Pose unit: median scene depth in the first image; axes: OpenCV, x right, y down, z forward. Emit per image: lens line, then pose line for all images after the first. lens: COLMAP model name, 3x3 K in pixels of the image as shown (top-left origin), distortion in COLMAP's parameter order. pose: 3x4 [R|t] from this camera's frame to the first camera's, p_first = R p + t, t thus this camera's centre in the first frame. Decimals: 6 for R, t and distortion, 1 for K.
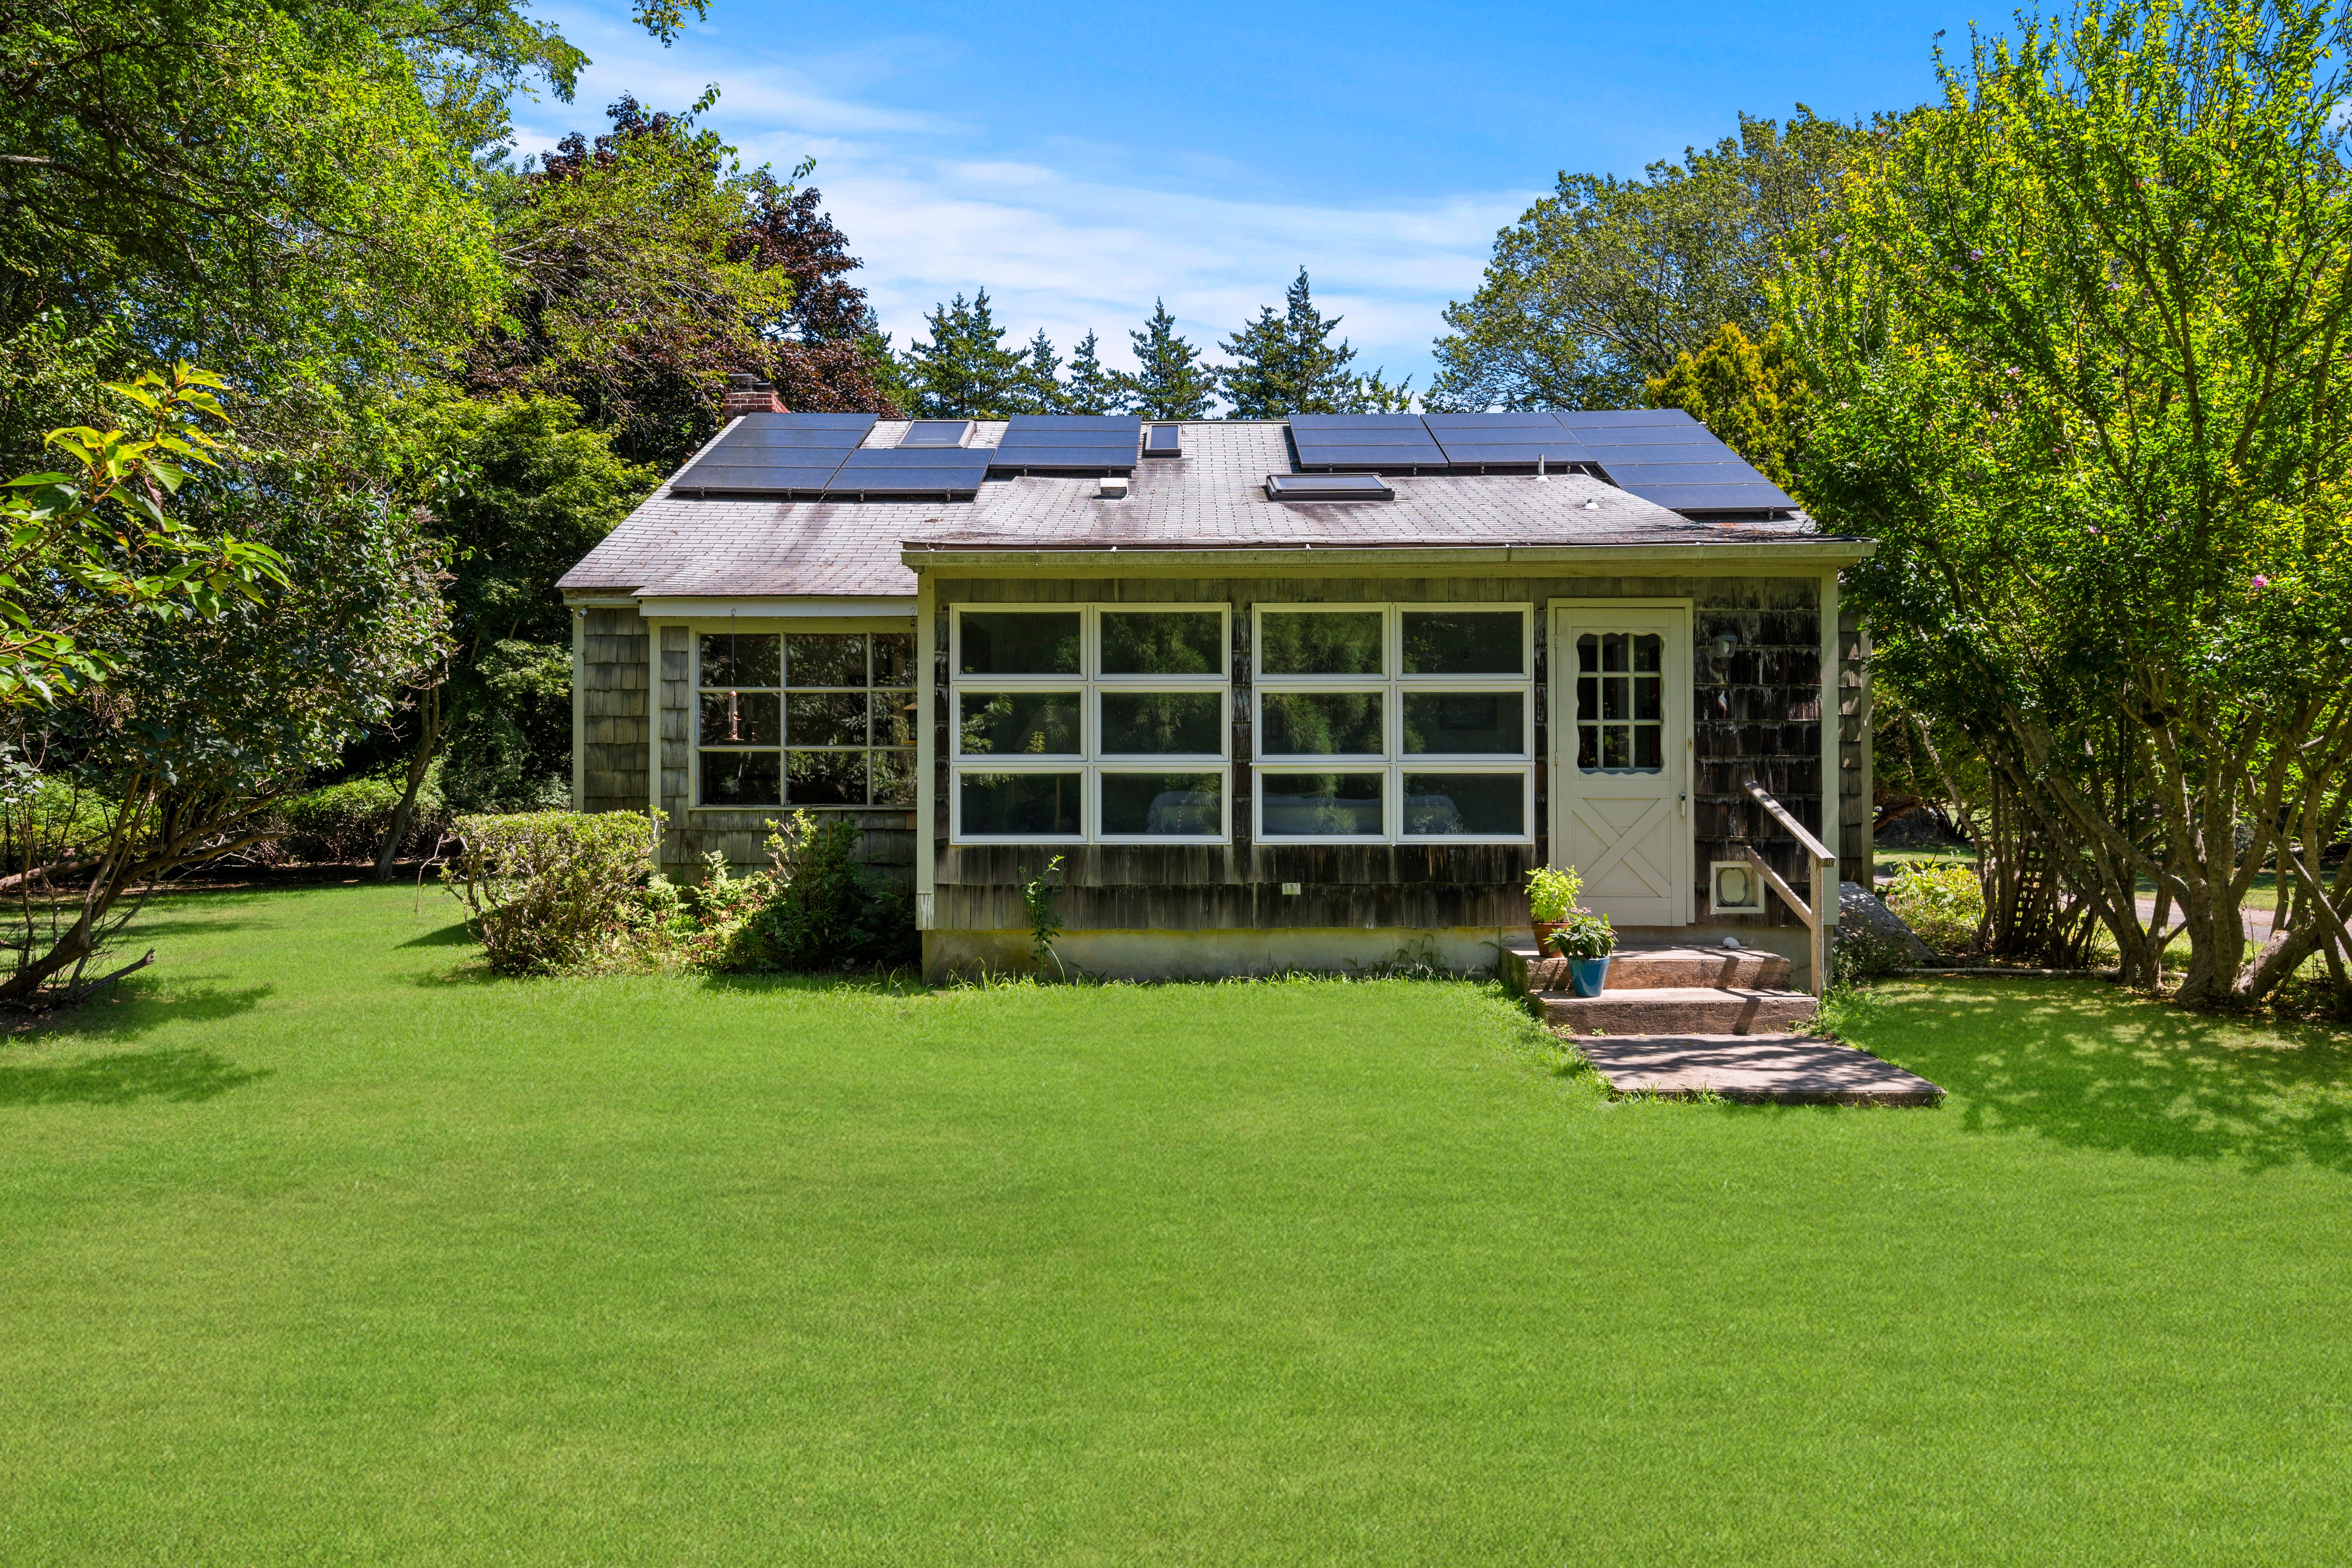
lens RADIAL K [[1559.6, 0, 1176.1], [0, 1559.6, 781.1], [0, 0, 1]] dist [0.011030, -0.003545]
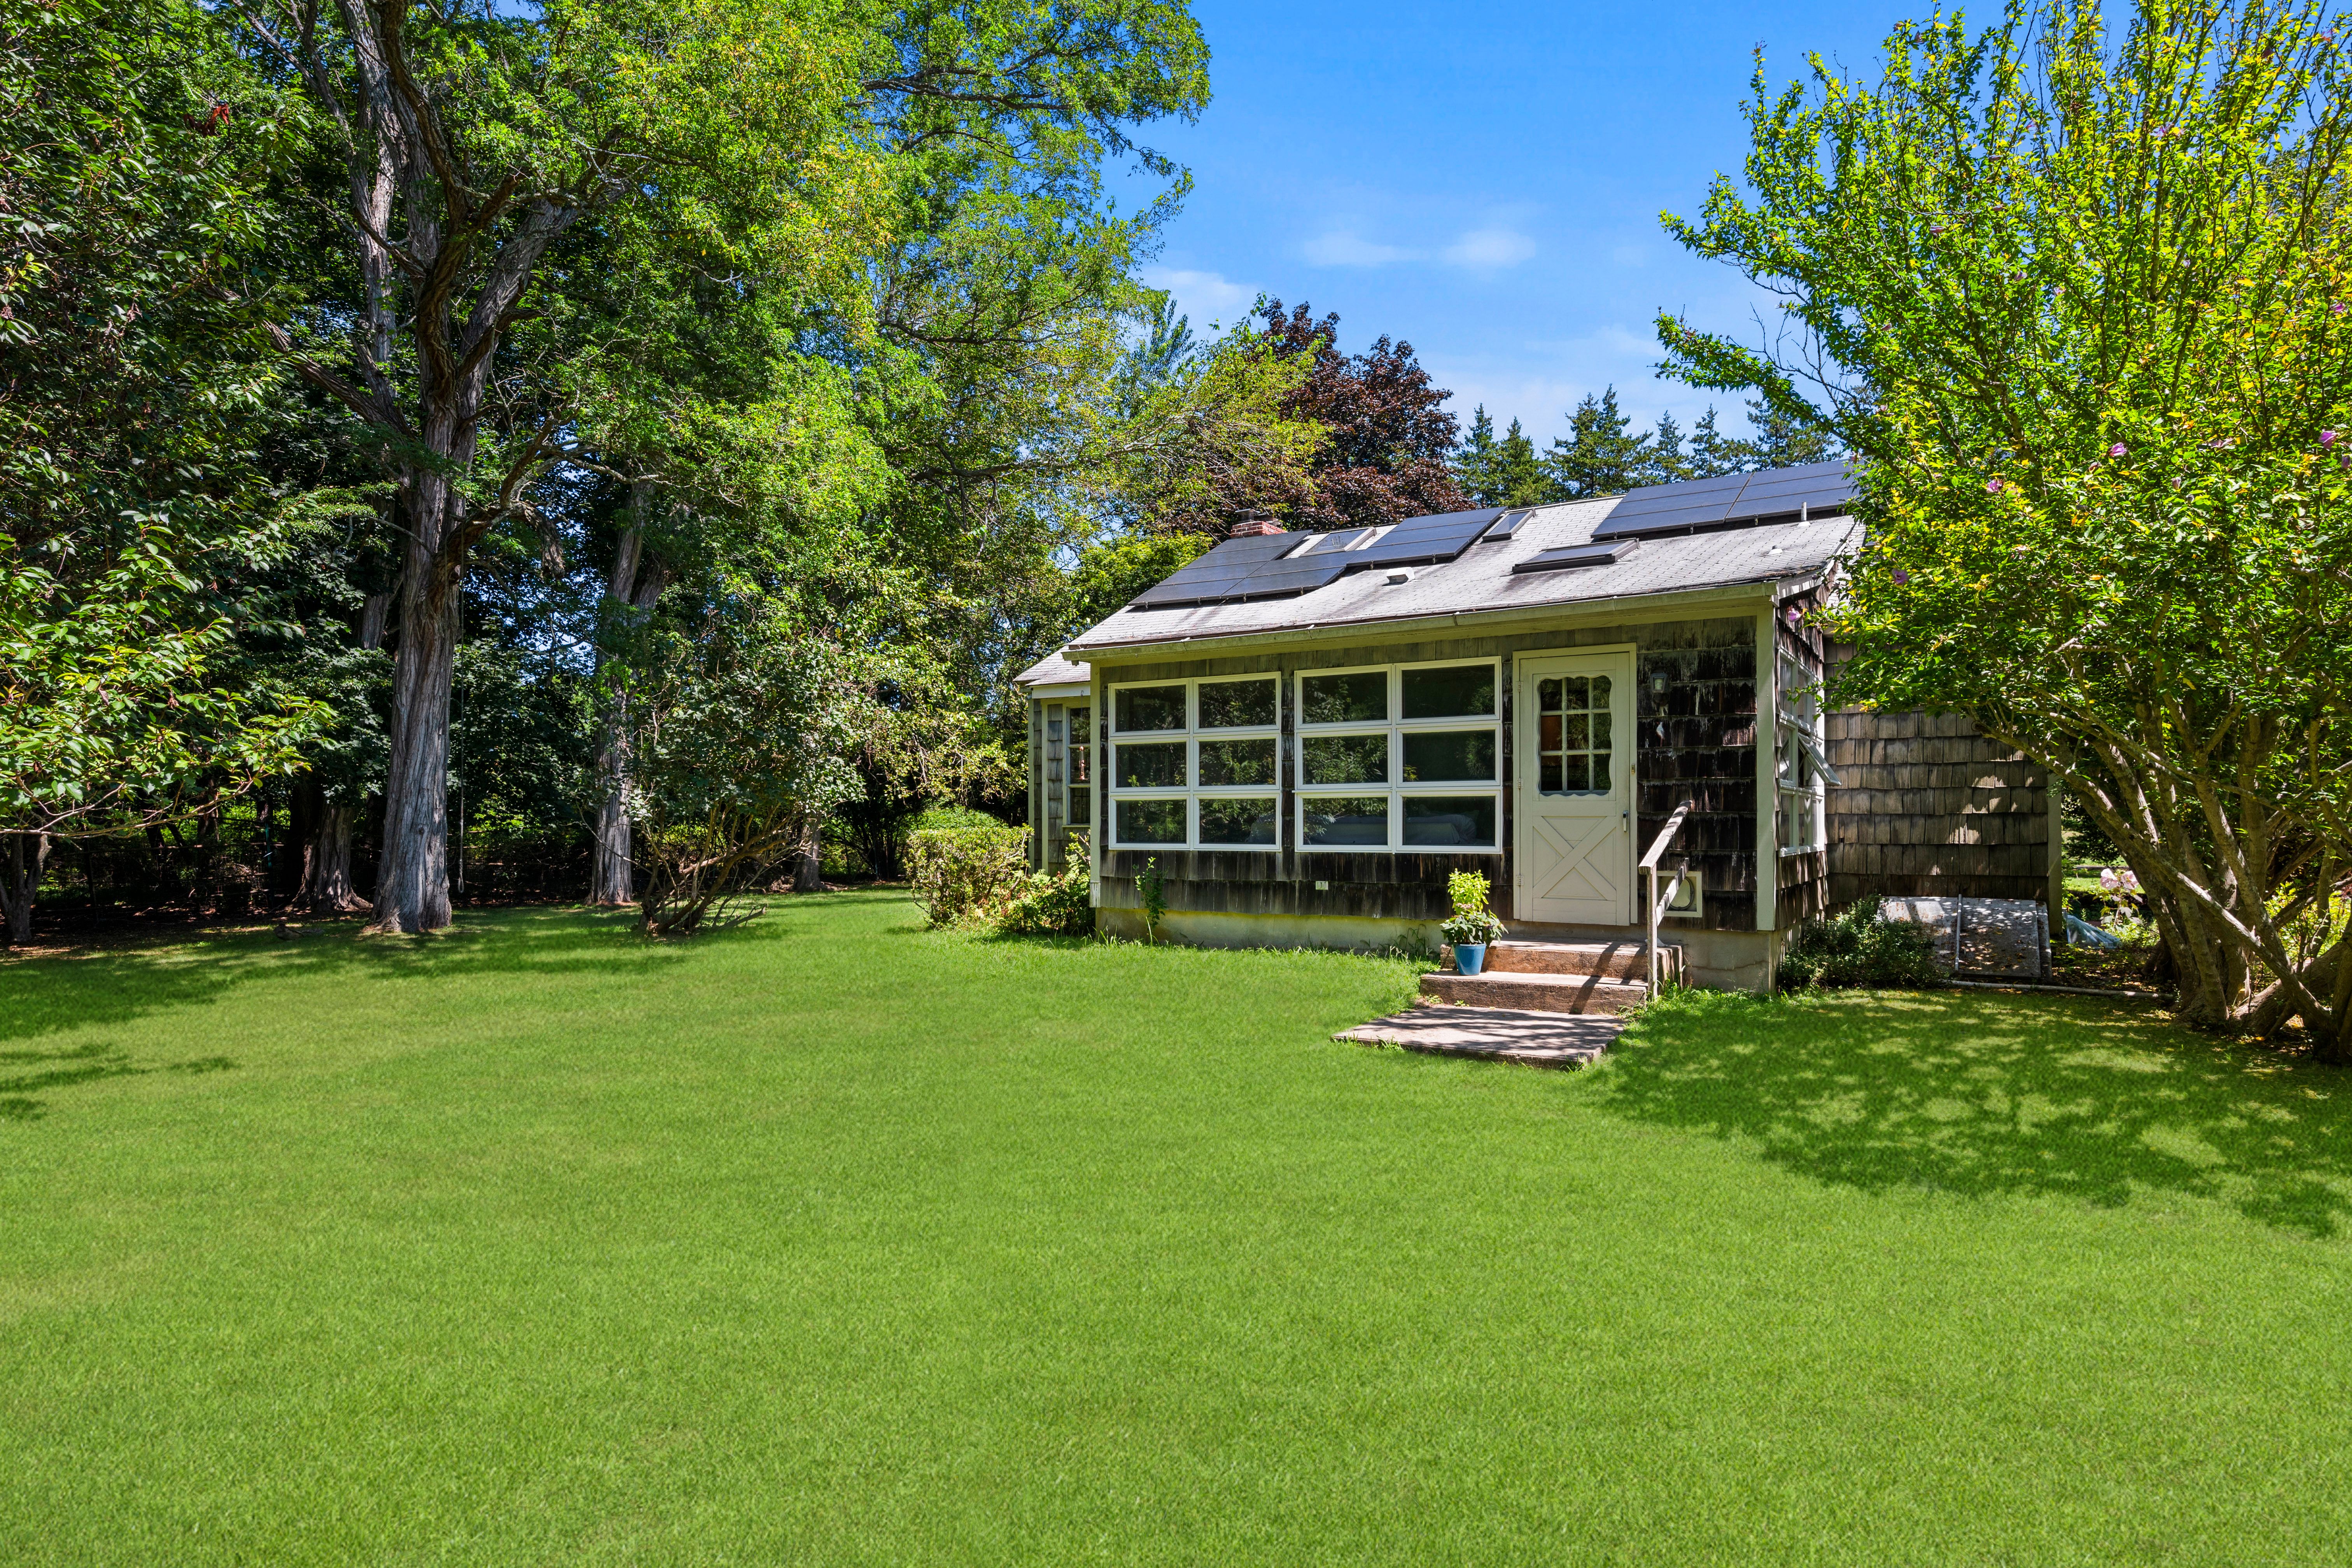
lens RADIAL K [[1286.3, 0, 1178.6], [0, 1286.3, 835.5], [0, 0, 1]] dist [-0.004656, 0.000177]
pose [[0.852903, 0.004302, -0.522052, 0.538542], [0.006901, 0.999786, 0.019514, 0.004559], [0.522024, -0.020246, 0.852690, 0.007508]]
